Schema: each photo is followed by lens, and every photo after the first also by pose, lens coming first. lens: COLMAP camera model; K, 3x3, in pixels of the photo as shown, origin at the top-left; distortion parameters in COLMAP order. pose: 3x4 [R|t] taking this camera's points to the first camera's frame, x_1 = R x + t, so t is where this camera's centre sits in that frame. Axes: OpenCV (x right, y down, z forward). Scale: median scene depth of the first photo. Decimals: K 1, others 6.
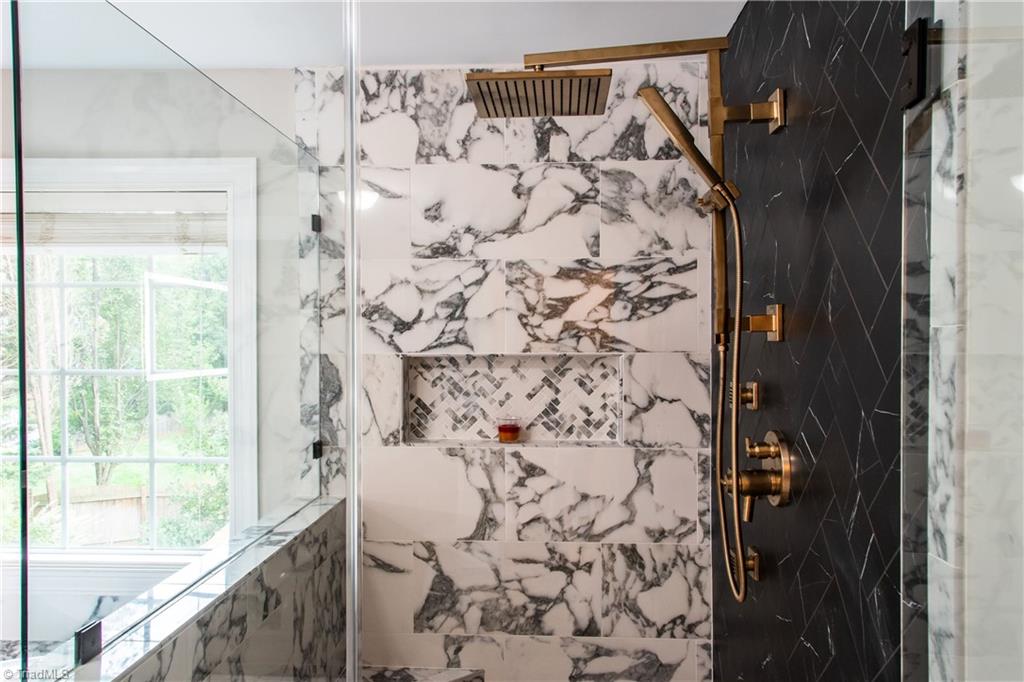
lens RADIAL K [[807.2, 0, 506.5], [0, 807.2, 351.5], [0, 0, 1]] dist [0.040414, 0.000899]
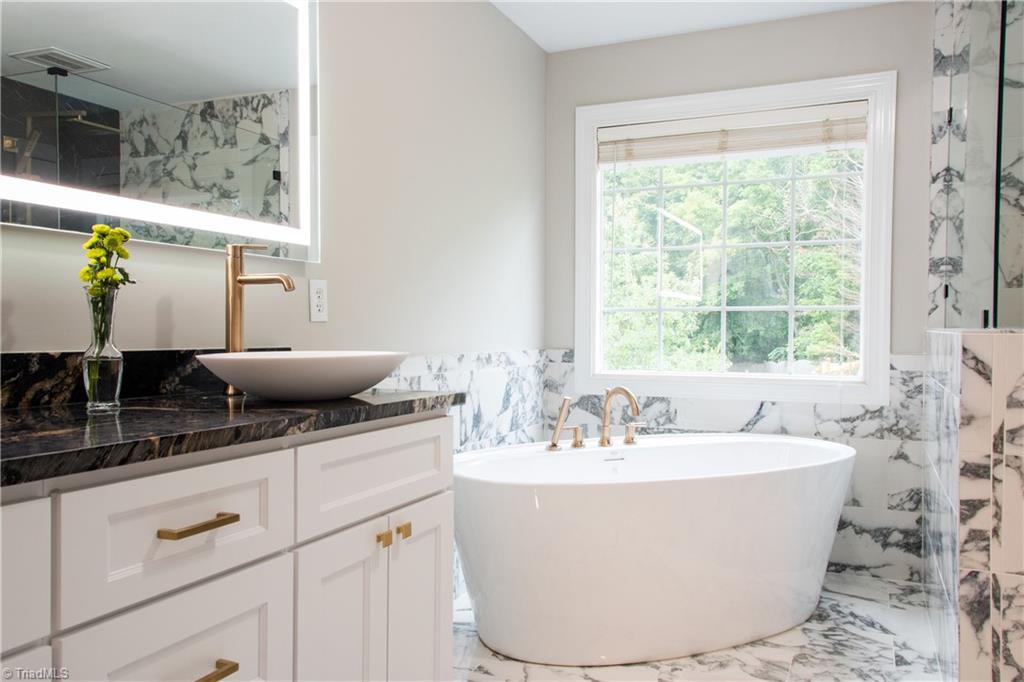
lens RADIAL K [[807.2, 0, 506.5], [0, 807.2, 351.5], [0, 0, 1]] dist [0.040414, 0.000899]
pose [[0.937223, 0.012933, -0.348492, -0.433289], [-0.014289, 0.999897, -0.001323, 0.227075], [0.348439, 0.006219, 0.937311, -0.458476]]
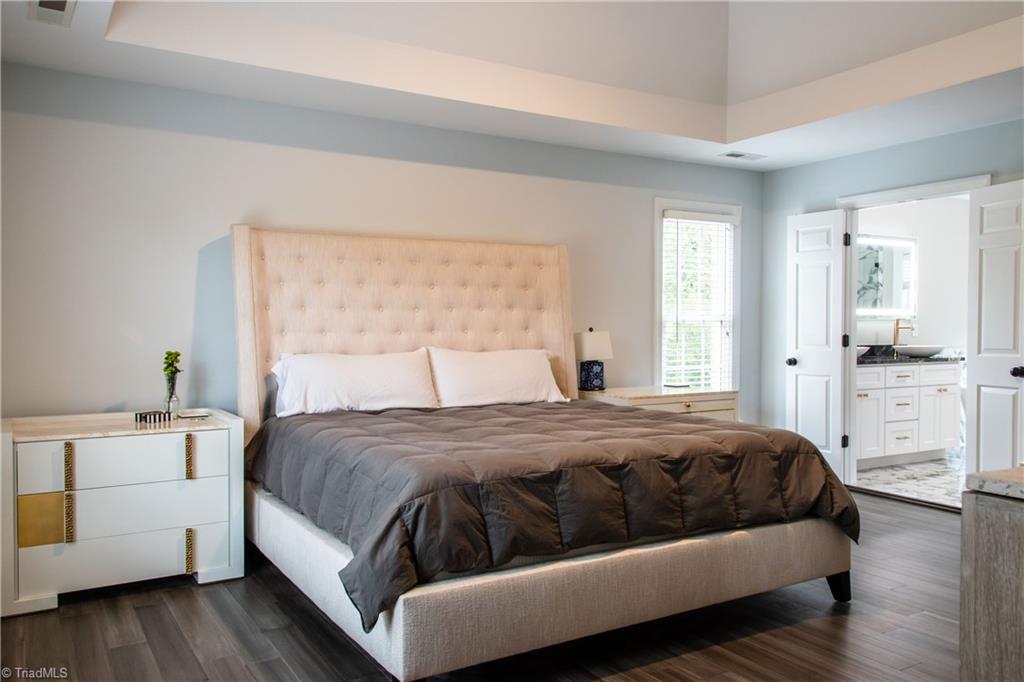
lens RADIAL K [[807.2, 0, 506.5], [0, 807.2, 351.5], [0, 0, 1]] dist [0.040414, 0.000899]
pose [[0.566603, 0.022391, -0.823686, 0.640827], [-0.021991, 0.999686, 0.012048, 0.245690], [0.823697, 0.011287, 0.566918, -2.557080]]
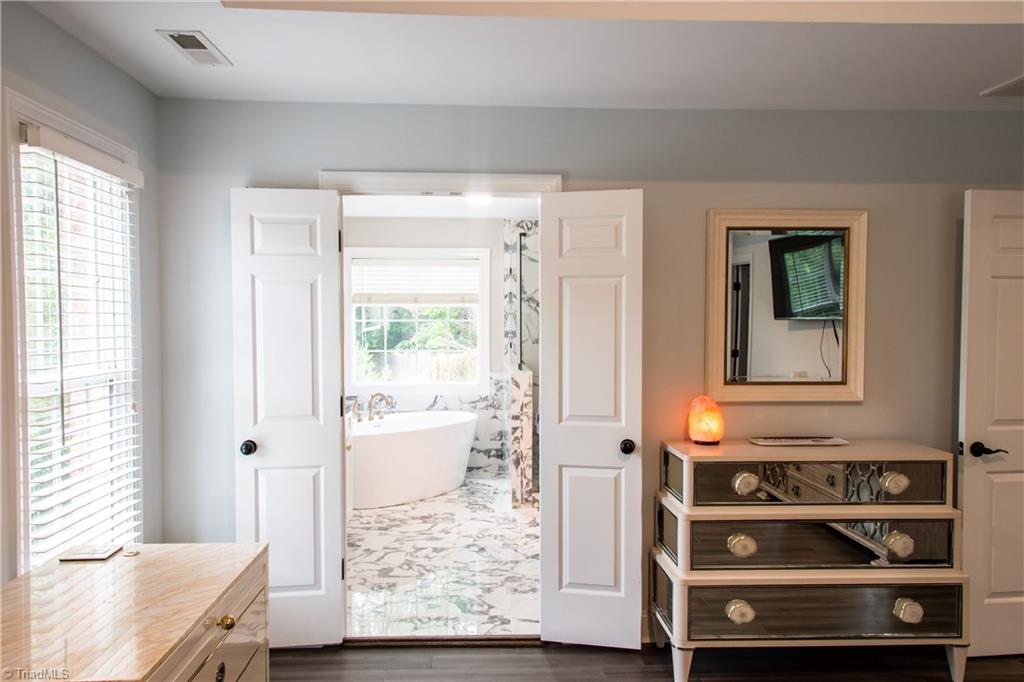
lens RADIAL K [[766.9, 0, 507.7], [0, 766.9, 356.8], [0, 0, 1]] dist [-0.000126, 0.001310]
pose [[0.993829, -0.004774, 0.110816, -0.559199], [0.002933, 0.999855, 0.016773, 0.115259], [-0.110880, -0.016344, 0.993699, -1.825368]]
